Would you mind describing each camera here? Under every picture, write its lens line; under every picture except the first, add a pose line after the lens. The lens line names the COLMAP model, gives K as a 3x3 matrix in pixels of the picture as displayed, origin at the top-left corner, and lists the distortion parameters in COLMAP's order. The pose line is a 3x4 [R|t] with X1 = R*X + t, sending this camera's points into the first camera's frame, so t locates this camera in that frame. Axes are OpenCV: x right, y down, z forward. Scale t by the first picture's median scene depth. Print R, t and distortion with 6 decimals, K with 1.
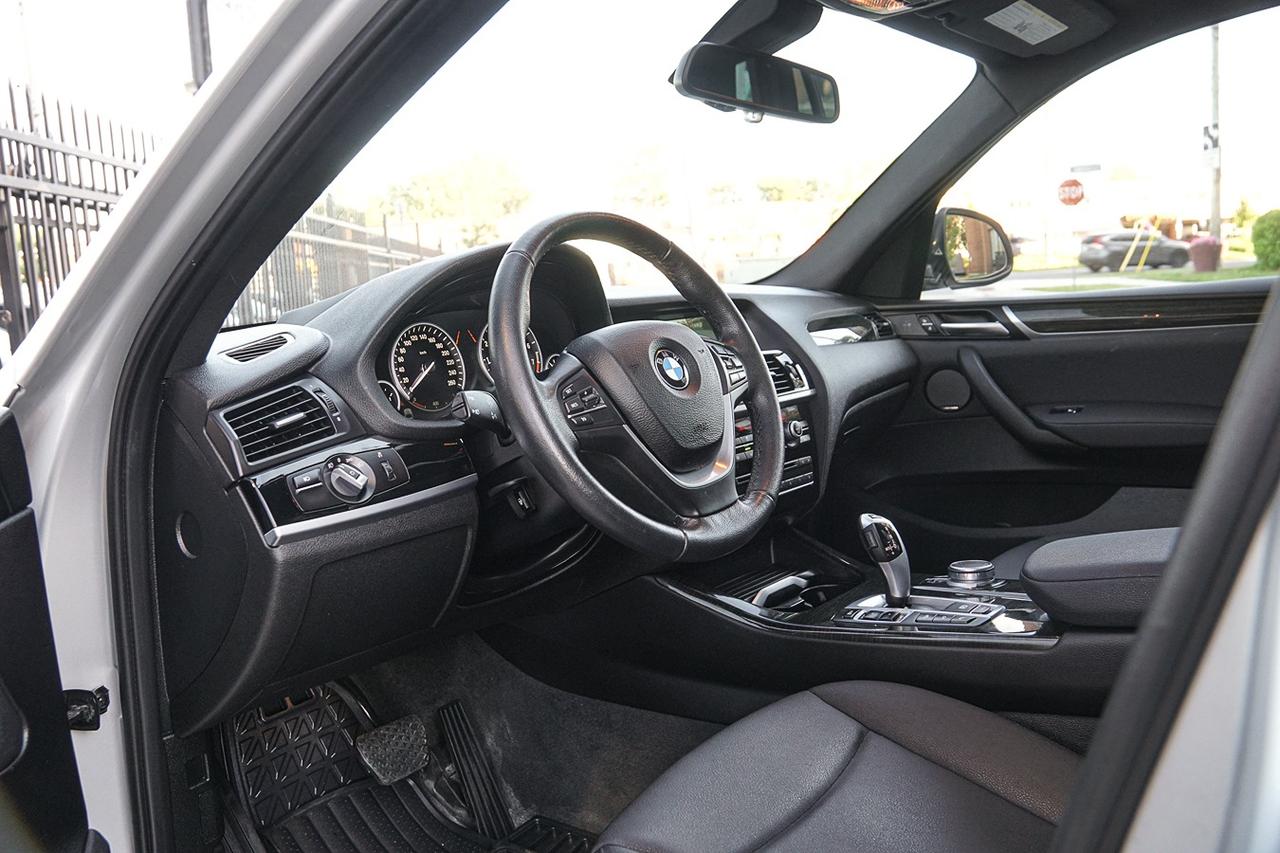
lens RADIAL K [[993.2, 0, 632.3], [0, 993.2, 424.2], [0, 0, 1]] dist [-0.141965, 0.110072]
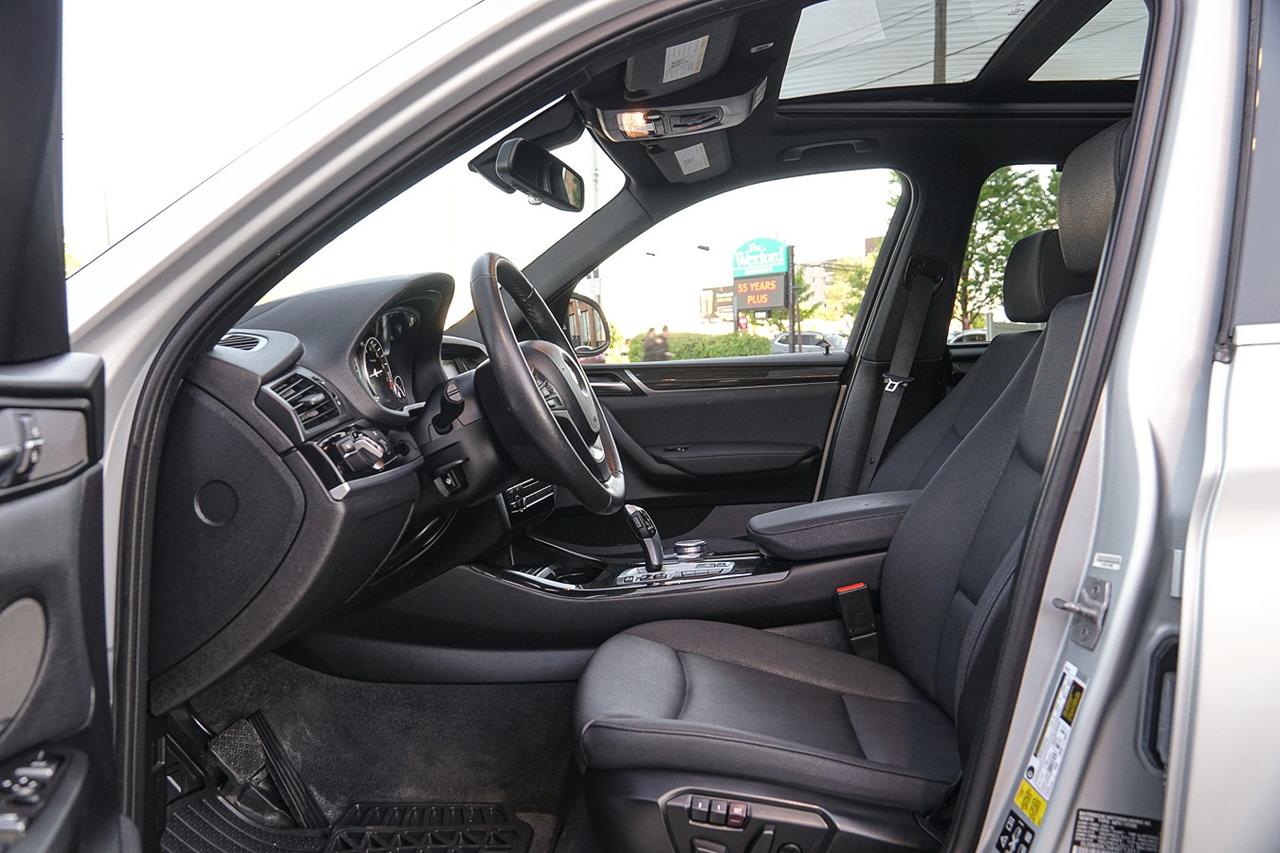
lens RADIAL K [[993.2, 0, 632.3], [0, 993.2, 424.2], [0, 0, 1]] dist [-0.141965, 0.110072]
pose [[0.834145, 0.016701, 0.551292, -0.572729], [0.041791, 0.994754, -0.093369, 0.125729], [-0.549959, 0.100922, 0.829072, -0.137999]]
